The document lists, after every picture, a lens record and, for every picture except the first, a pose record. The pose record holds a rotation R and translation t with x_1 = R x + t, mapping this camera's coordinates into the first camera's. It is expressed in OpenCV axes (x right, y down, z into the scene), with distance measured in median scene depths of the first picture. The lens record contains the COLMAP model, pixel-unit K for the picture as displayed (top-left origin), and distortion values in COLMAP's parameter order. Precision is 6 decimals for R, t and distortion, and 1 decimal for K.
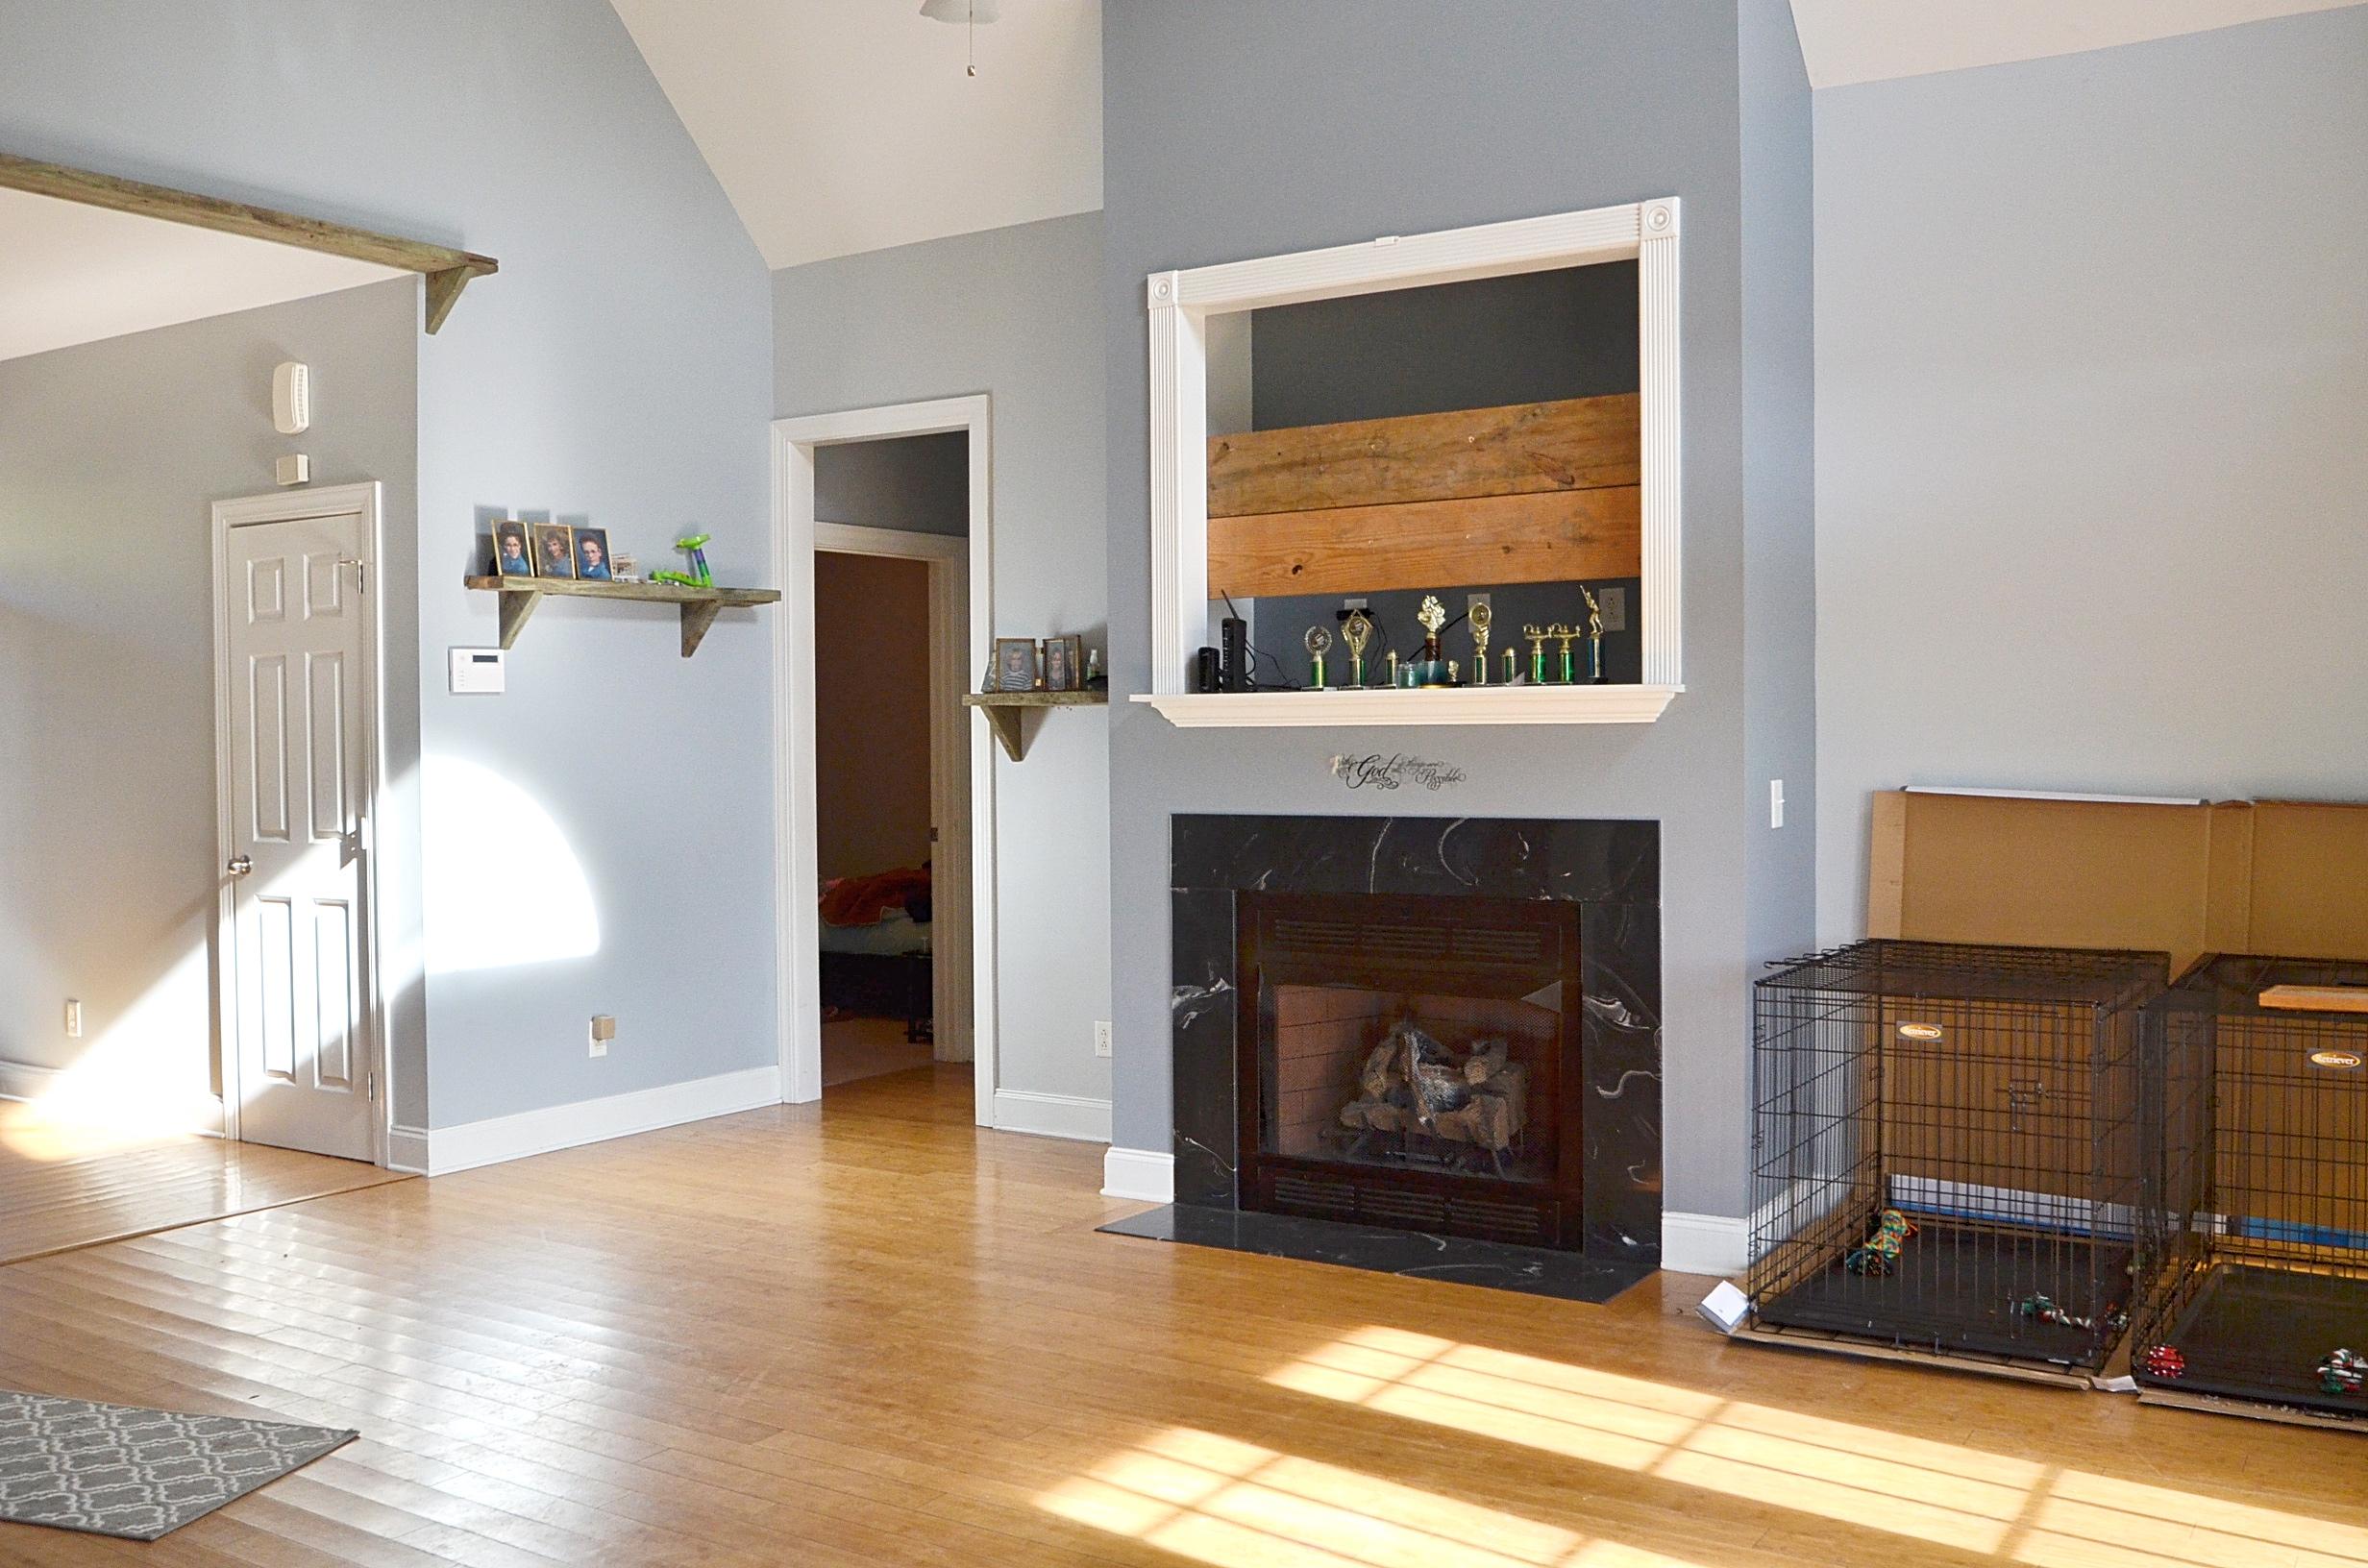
lens RADIAL K [[2066.7, 0, 1187.6], [0, 2066.7, 755.2], [0, 0, 1]] dist [-0.071703, 0.034048]
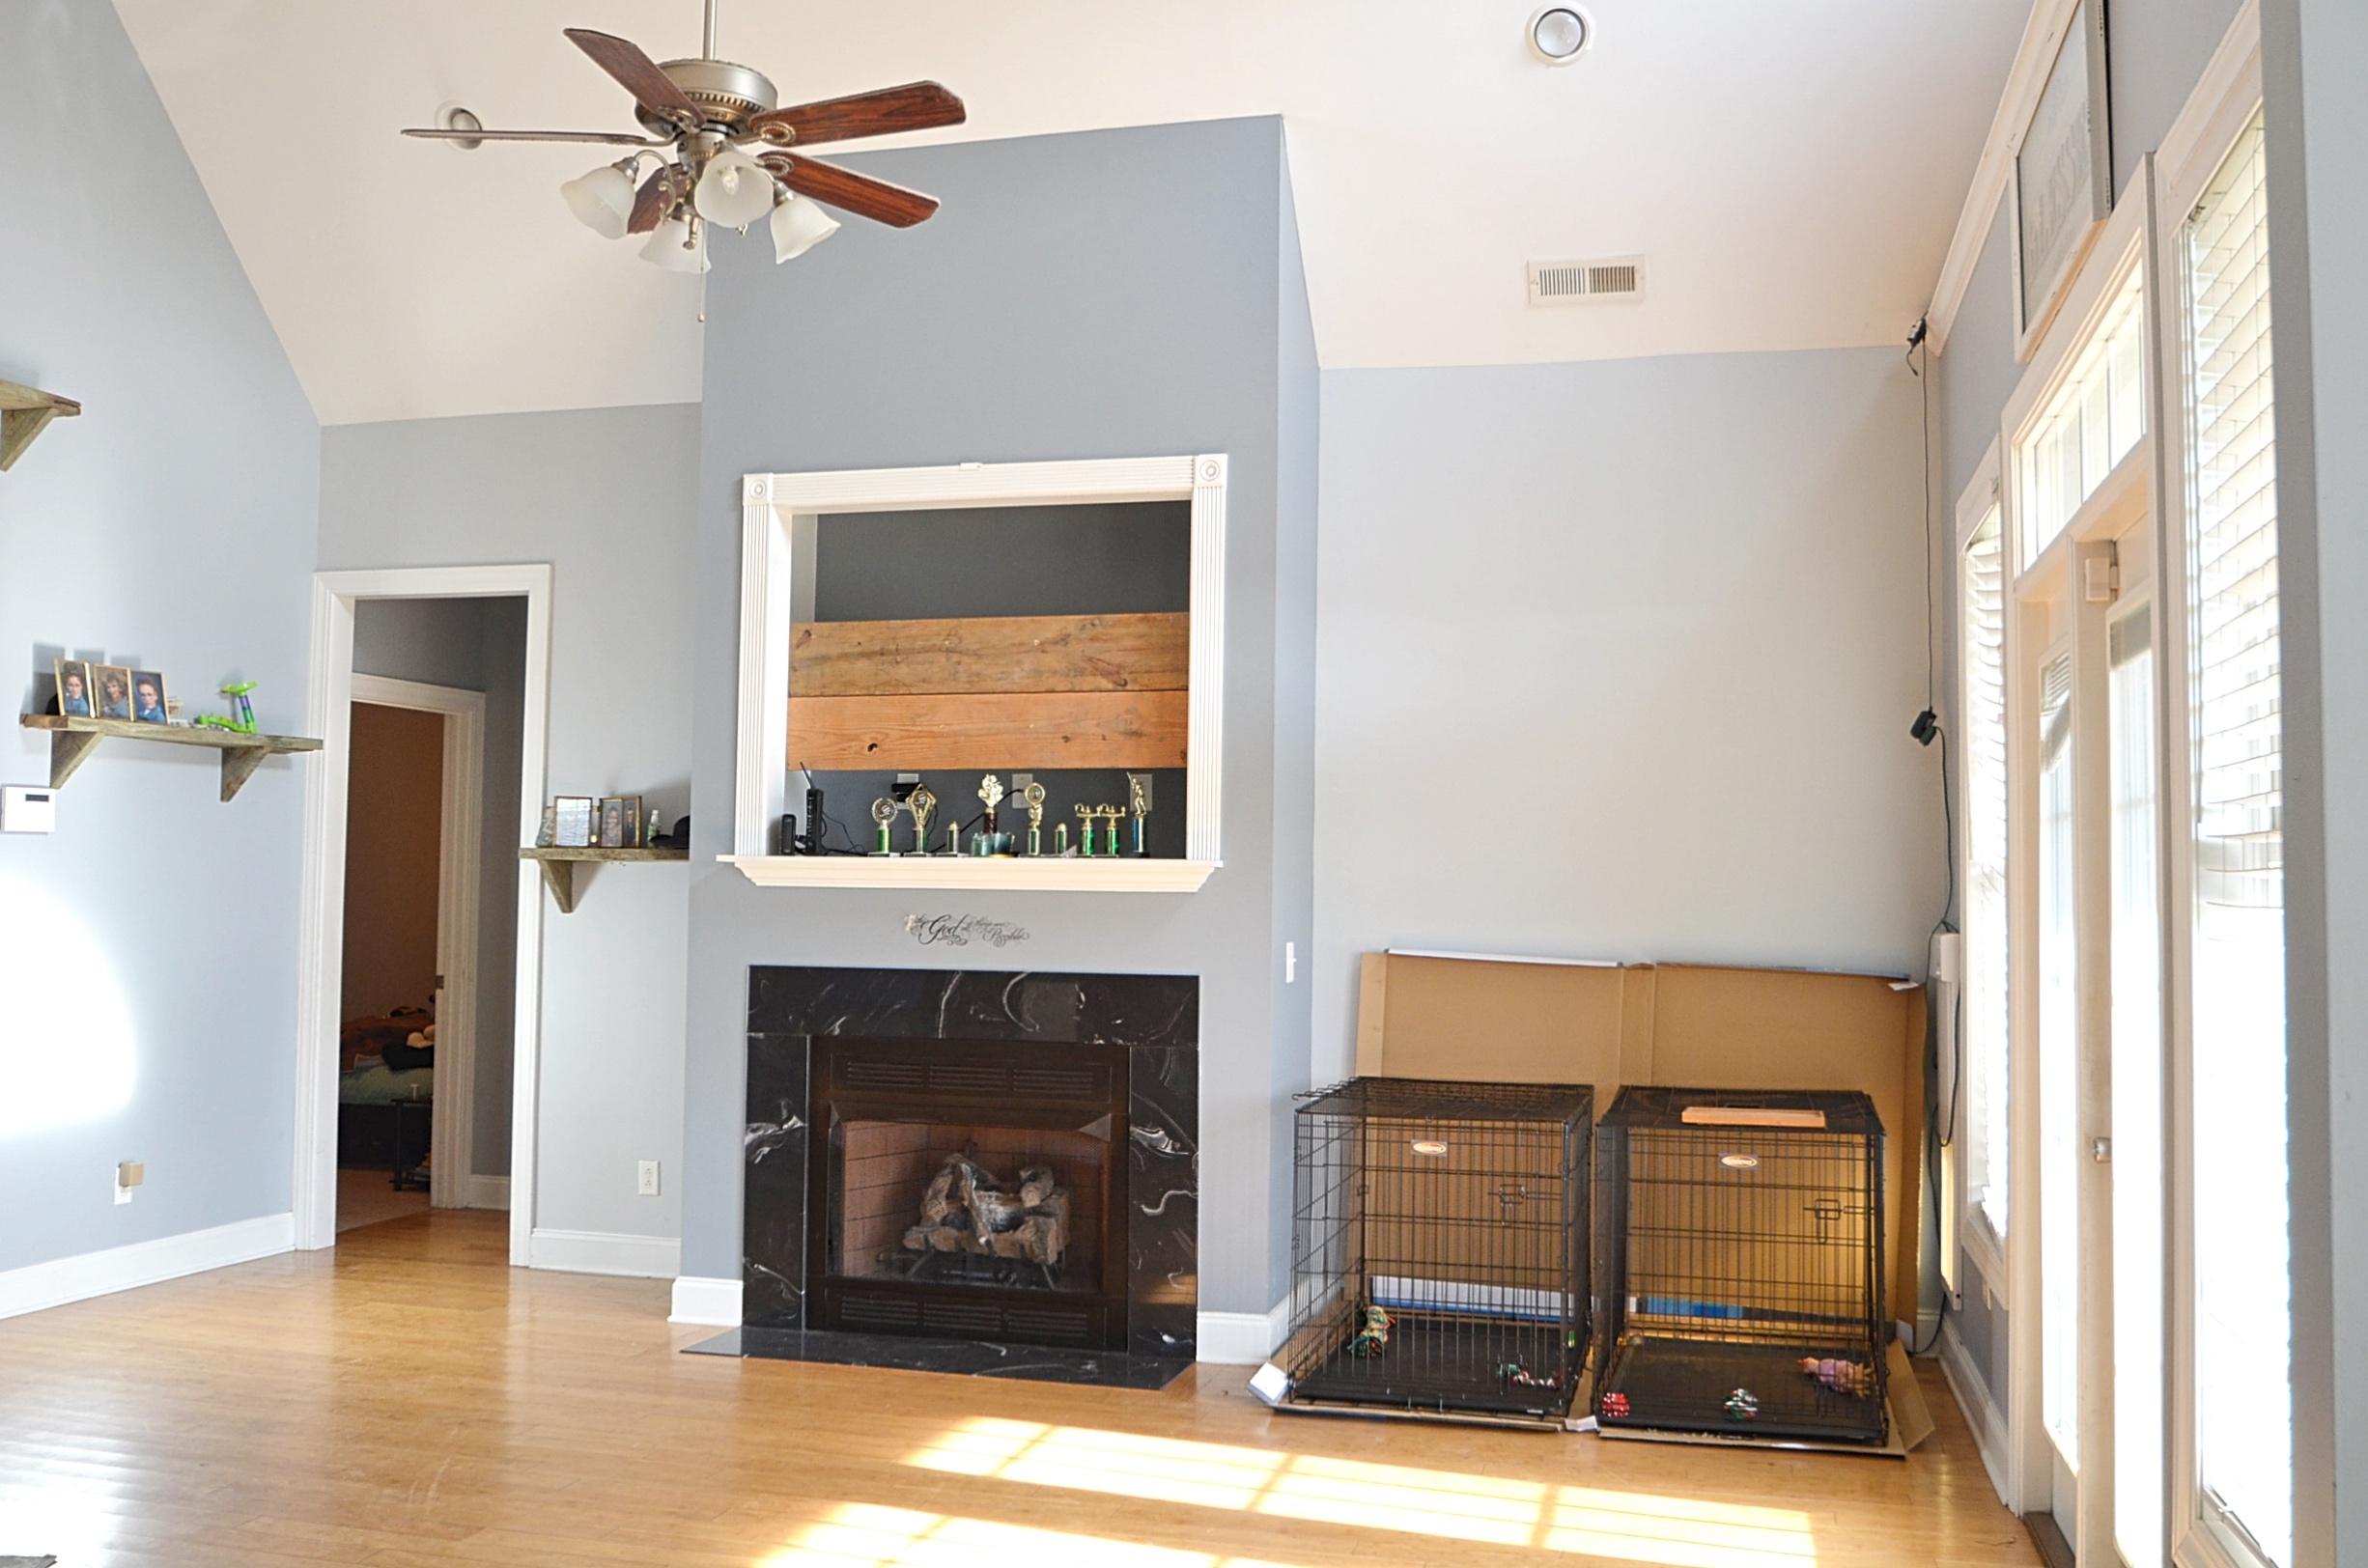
lens RADIAL K [[2066.7, 0, 1187.6], [0, 2066.7, 755.2], [0, 0, 1]] dist [-0.071703, 0.034048]
pose [[0.950827, 0.041477, 0.306933, -0.131285], [-0.018179, 0.996758, -0.078383, -0.001118], [-0.309189, 0.068949, 0.948498, -0.115740]]
